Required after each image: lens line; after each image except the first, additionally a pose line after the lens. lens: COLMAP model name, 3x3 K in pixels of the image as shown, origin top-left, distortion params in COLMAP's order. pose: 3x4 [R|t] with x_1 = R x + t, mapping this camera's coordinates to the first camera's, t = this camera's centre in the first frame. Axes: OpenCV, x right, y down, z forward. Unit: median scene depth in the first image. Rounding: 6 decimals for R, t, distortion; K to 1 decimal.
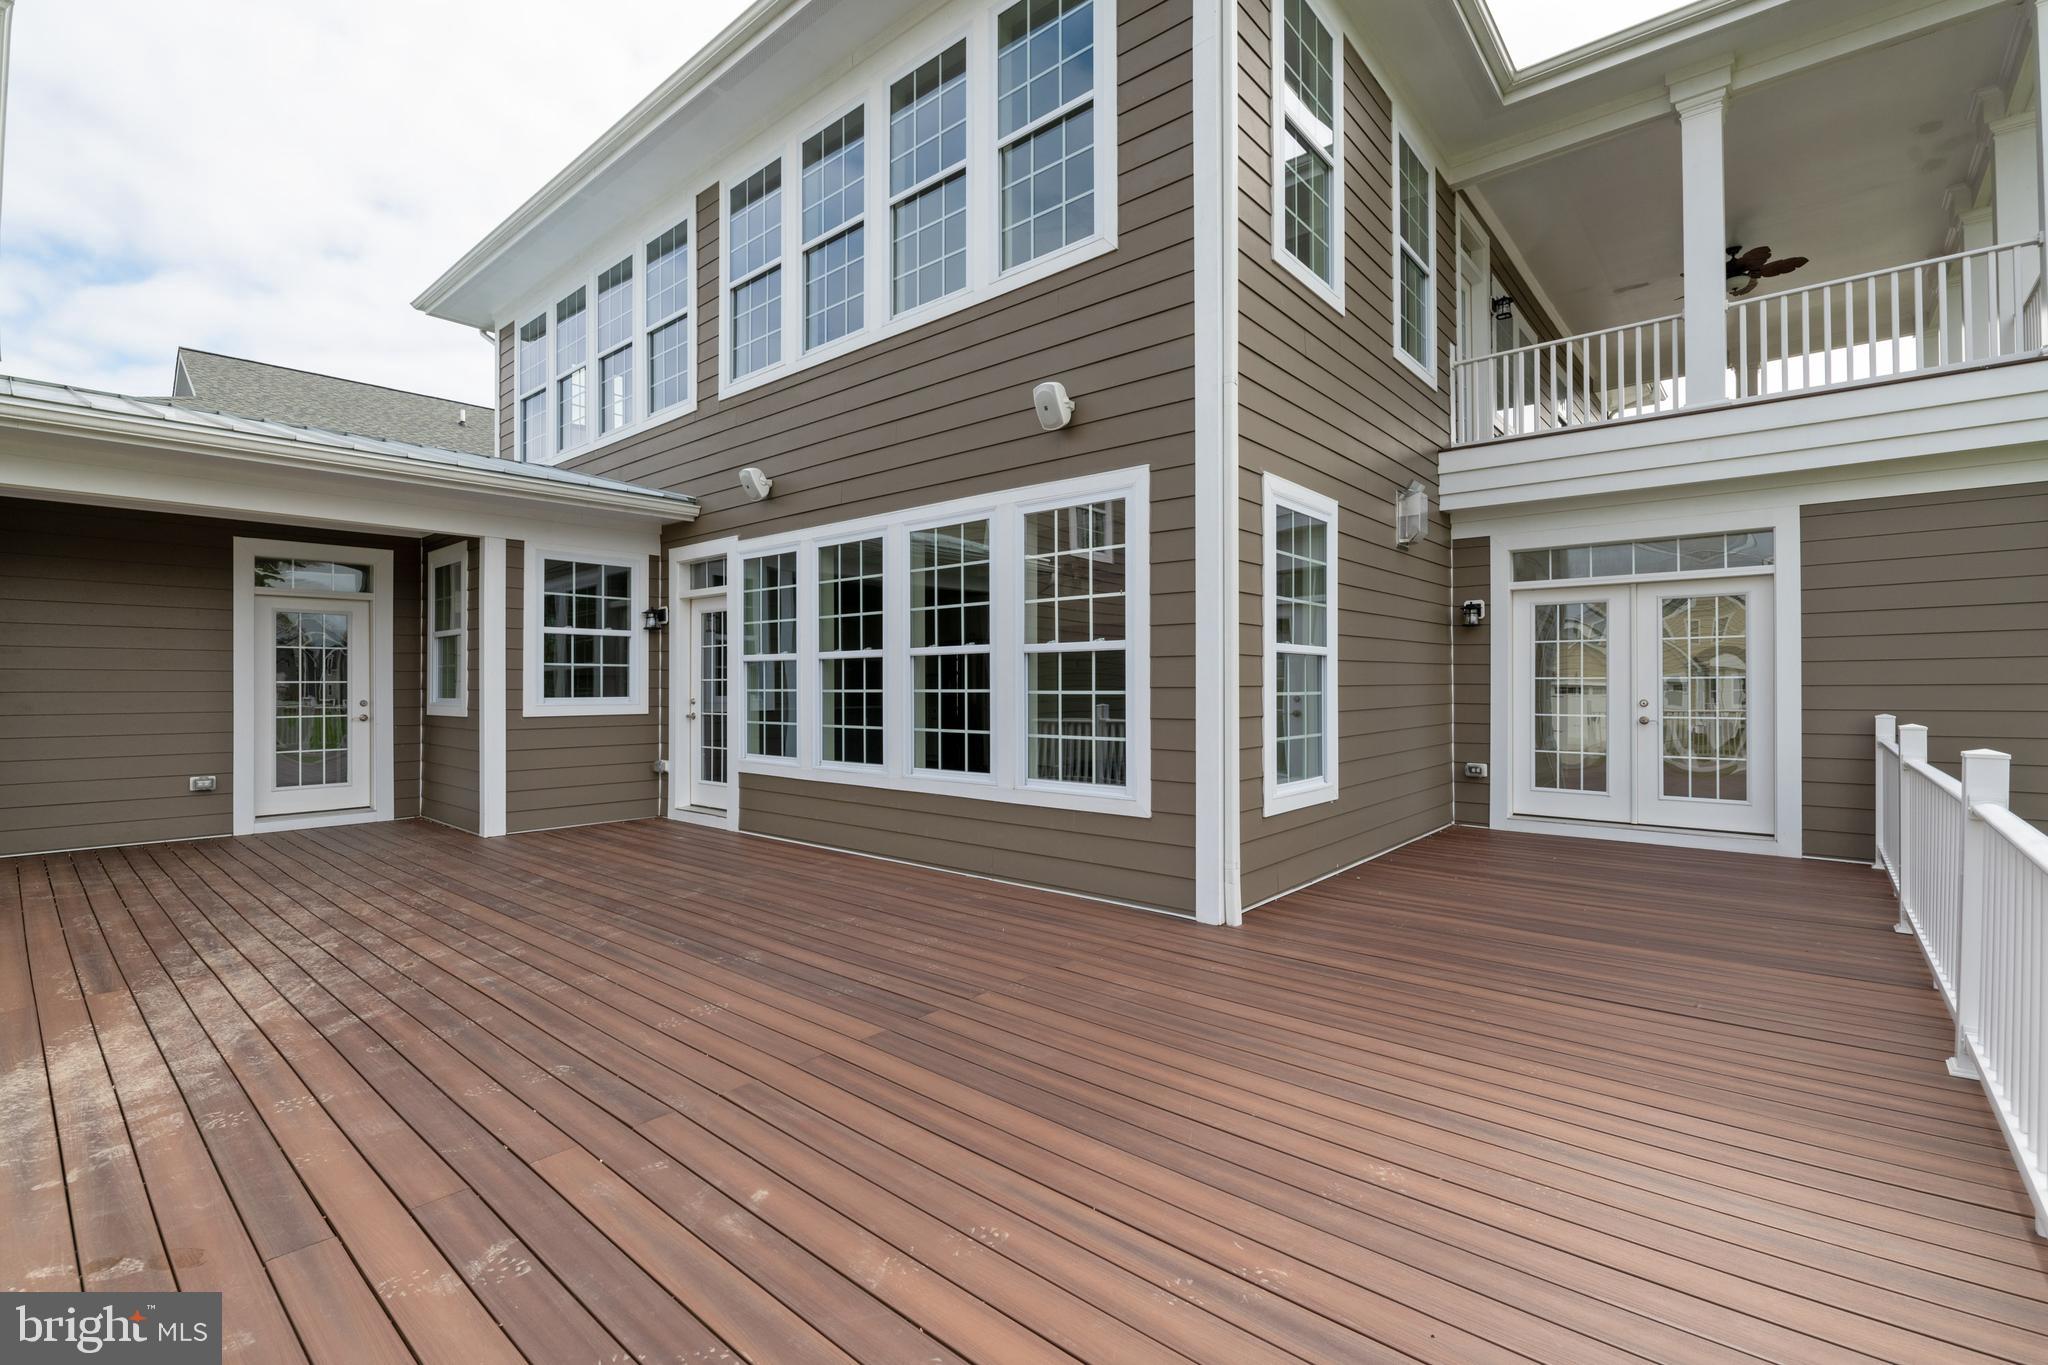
lens RADIAL K [[888.4, 0, 1024.0], [0, 888.4, 682.5], [0, 0, 1]] dist [0.000775, 0.000024]
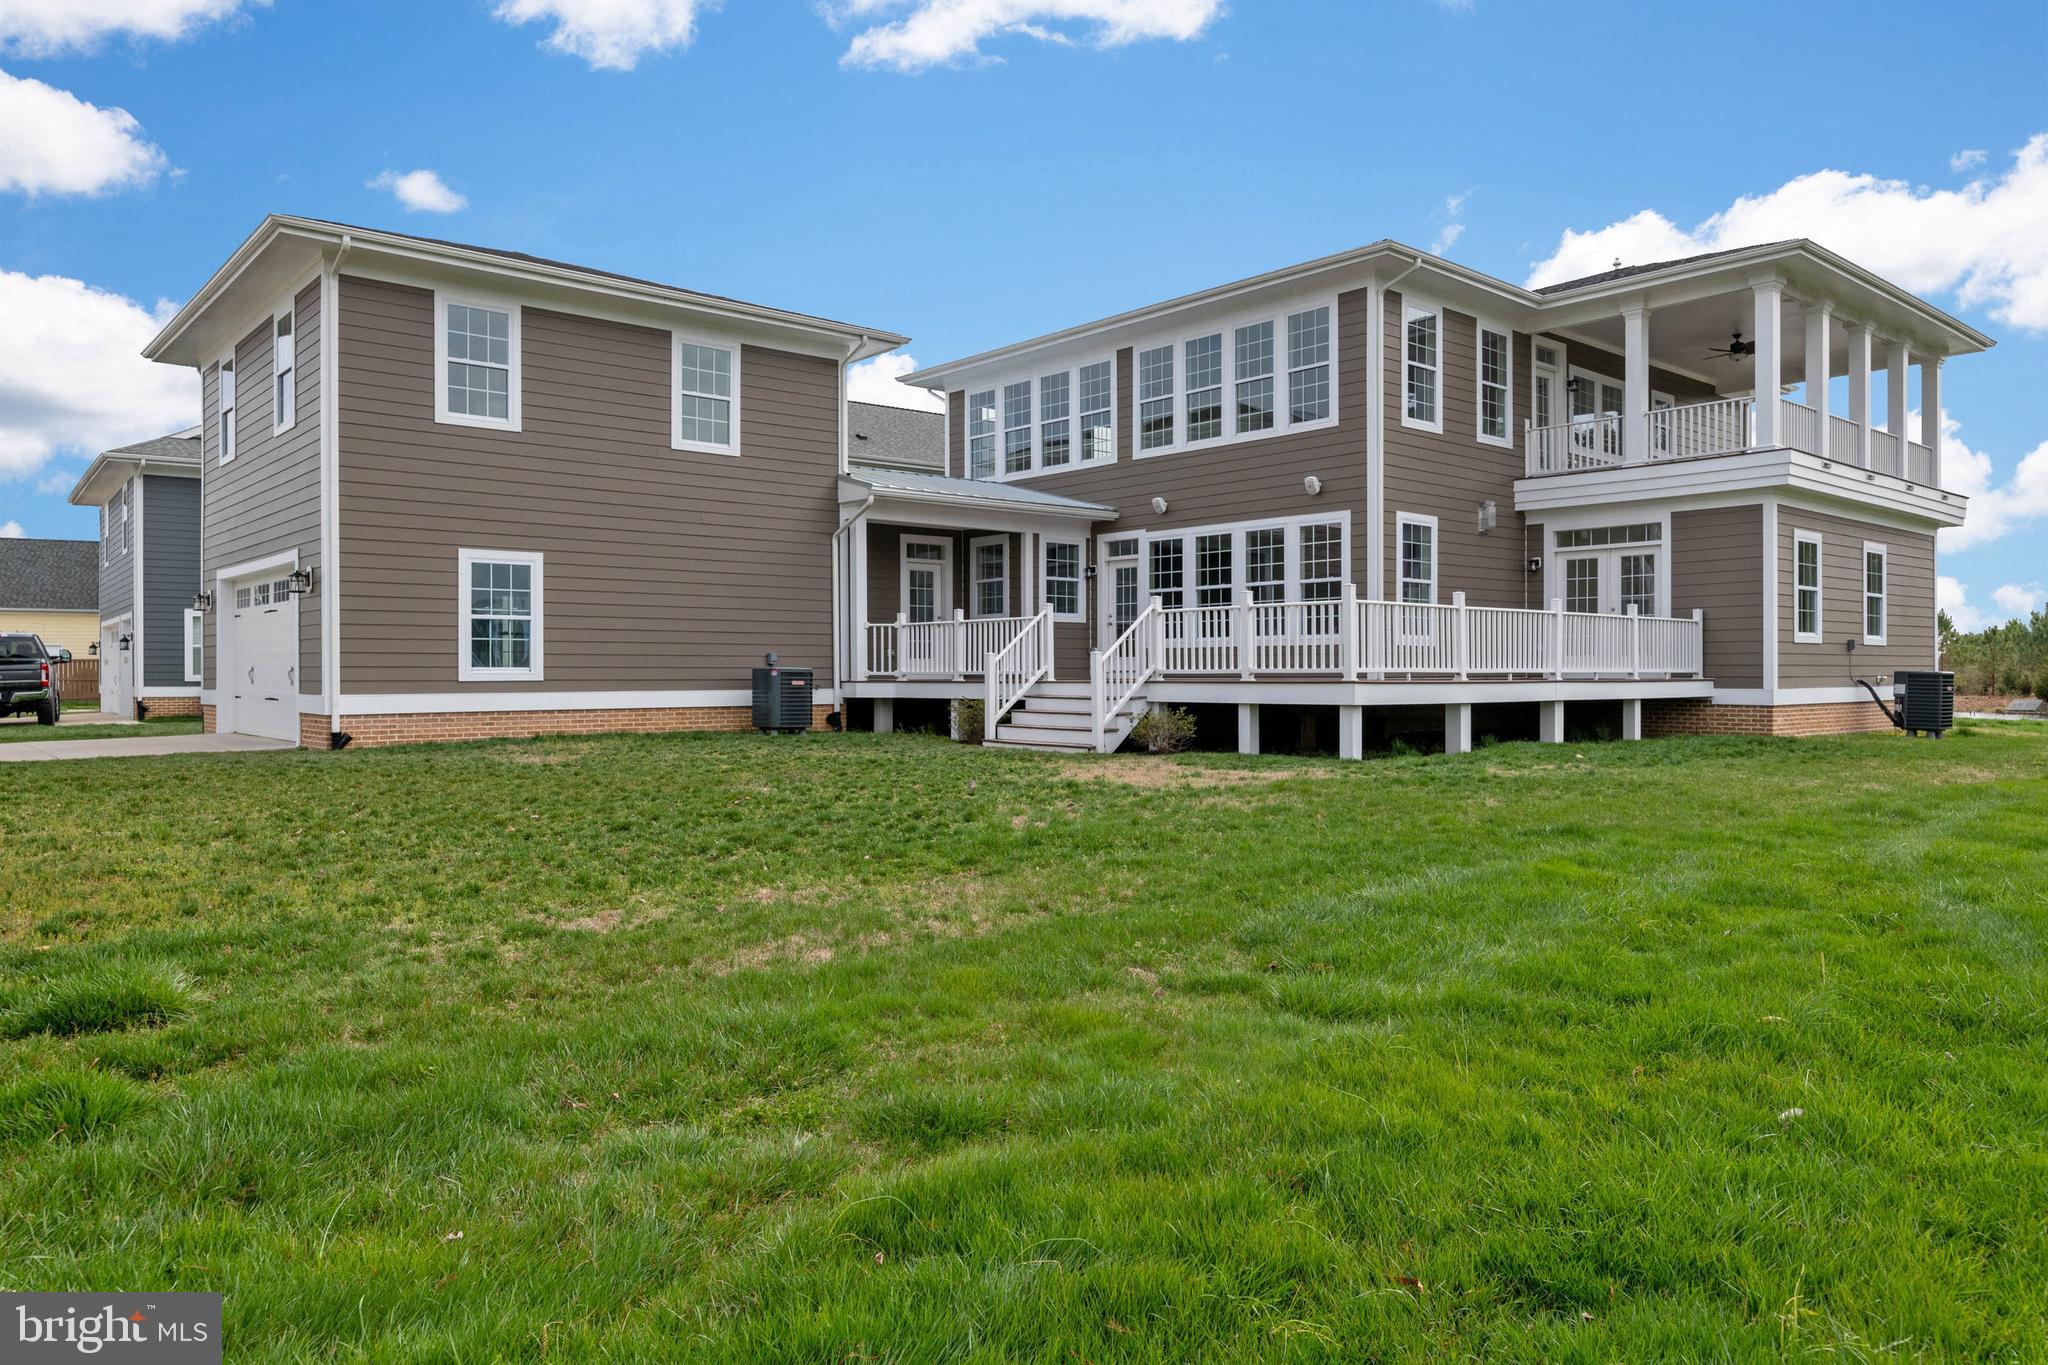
lens RADIAL K [[1342.7, 0, 1024.0], [0, 1342.7, 682.5], [0, 0, 1]] dist [0.000569, 0.000149]
pose [[0.989020, 0.002347, -0.147765, -0.148552], [-0.001316, 0.999974, 0.007080, 0.156488], [0.147778, -0.006808, 0.988997, -2.021625]]
